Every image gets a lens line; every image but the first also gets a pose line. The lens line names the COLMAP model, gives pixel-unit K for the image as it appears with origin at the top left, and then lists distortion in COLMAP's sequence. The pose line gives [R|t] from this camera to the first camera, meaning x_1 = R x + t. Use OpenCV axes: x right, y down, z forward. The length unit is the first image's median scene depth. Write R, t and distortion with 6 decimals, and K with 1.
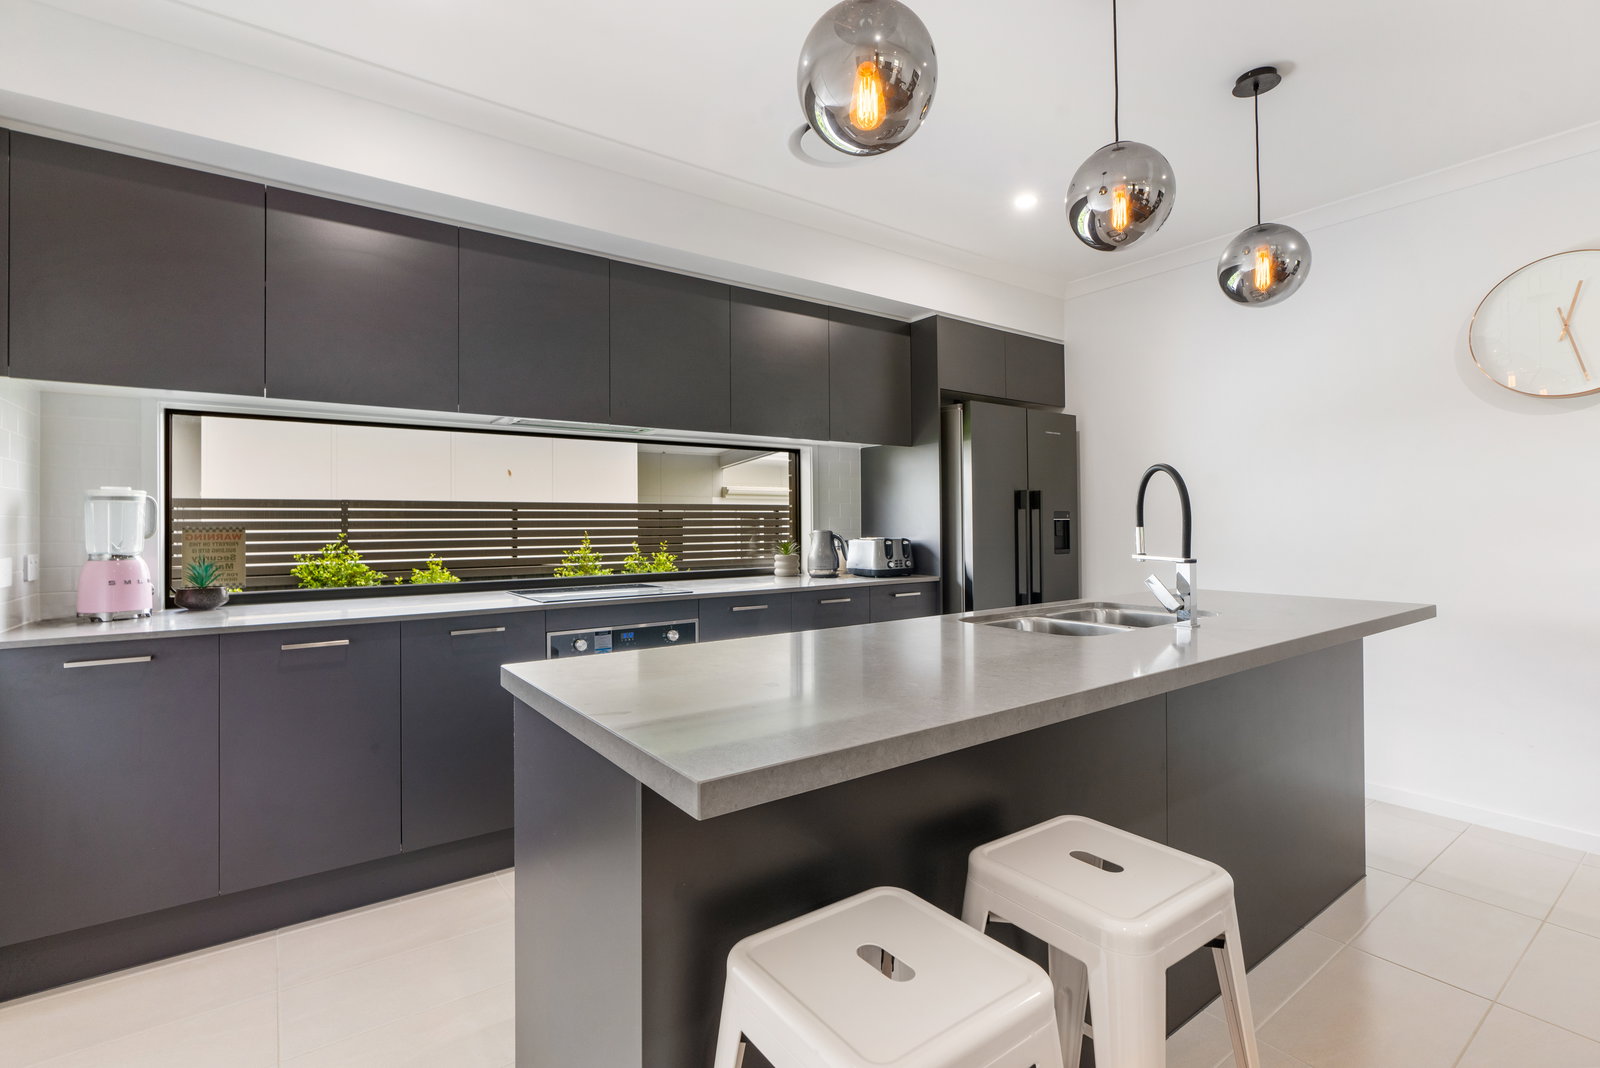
lens RADIAL K [[718.6, 0, 798.0], [0, 718.6, 524.8], [0, 0, 1]] dist [-0.004096, -0.000472]
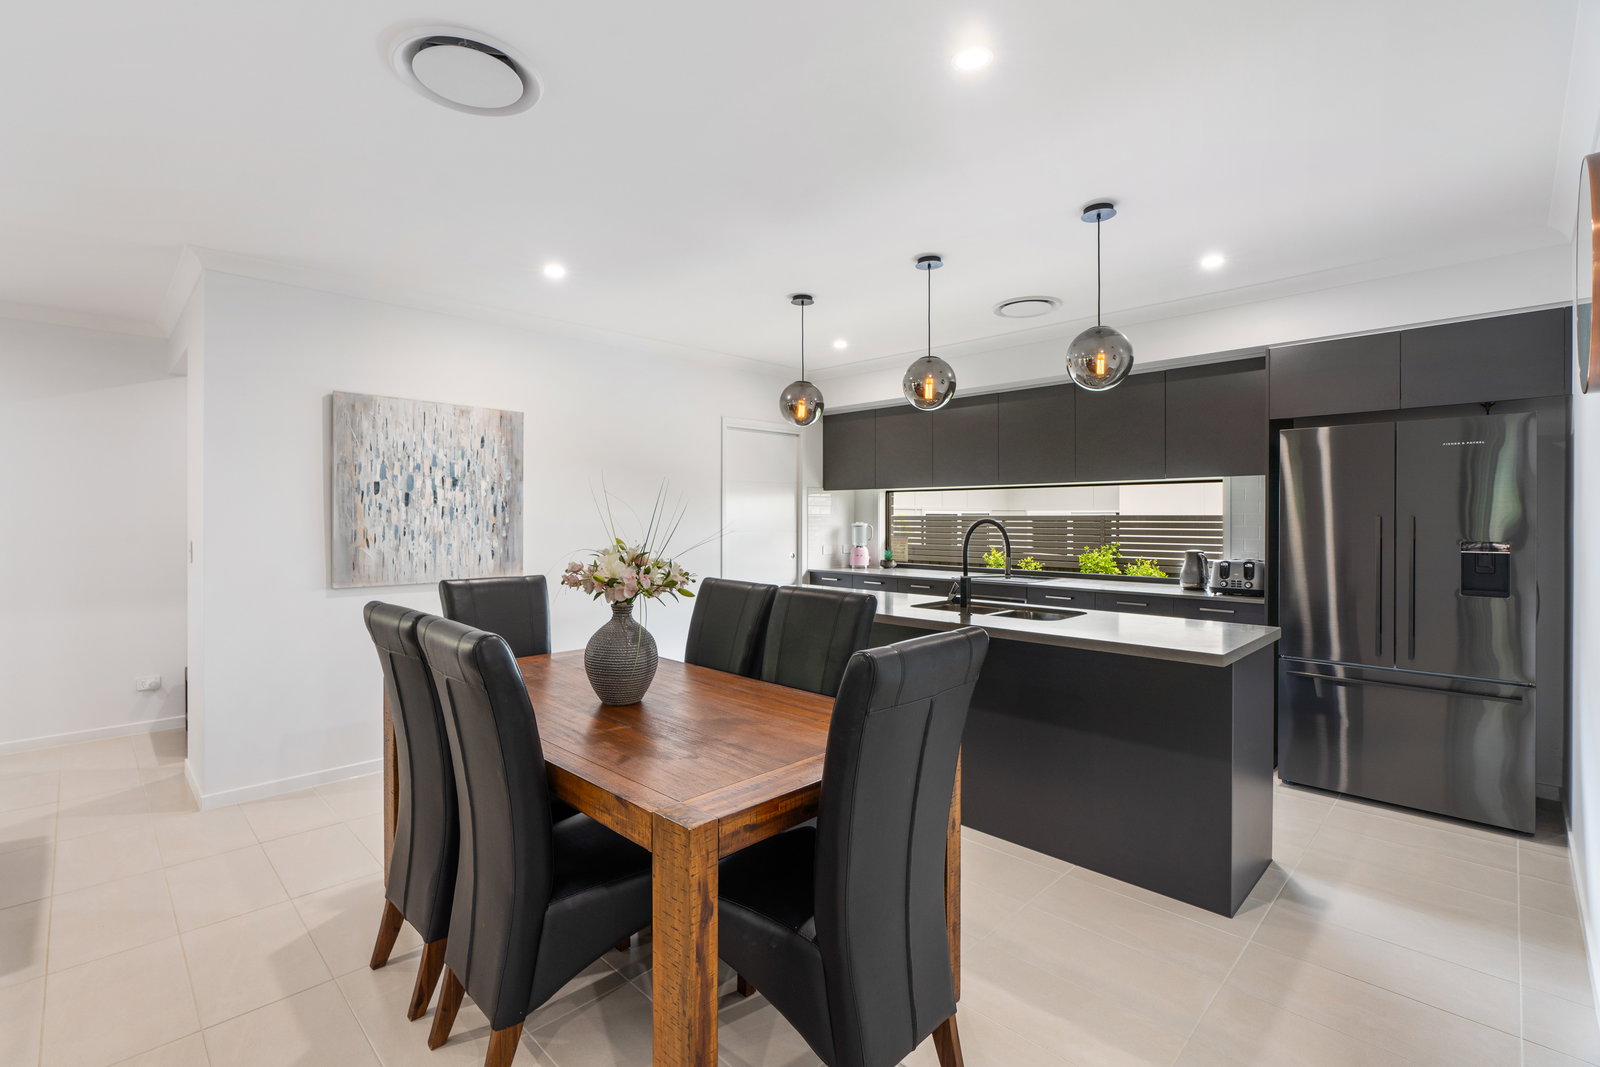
lens RADIAL K [[718.6, 0, 798.7], [0, 718.6, 526.9], [0, 0, 1]] dist [-0.004096, -0.000472]
pose [[0.166125, 0.018218, -0.985936, 1.093044], [-0.004564, 0.999833, 0.017705, -0.048534], [0.986094, 0.001558, 0.166180, 0.164270]]
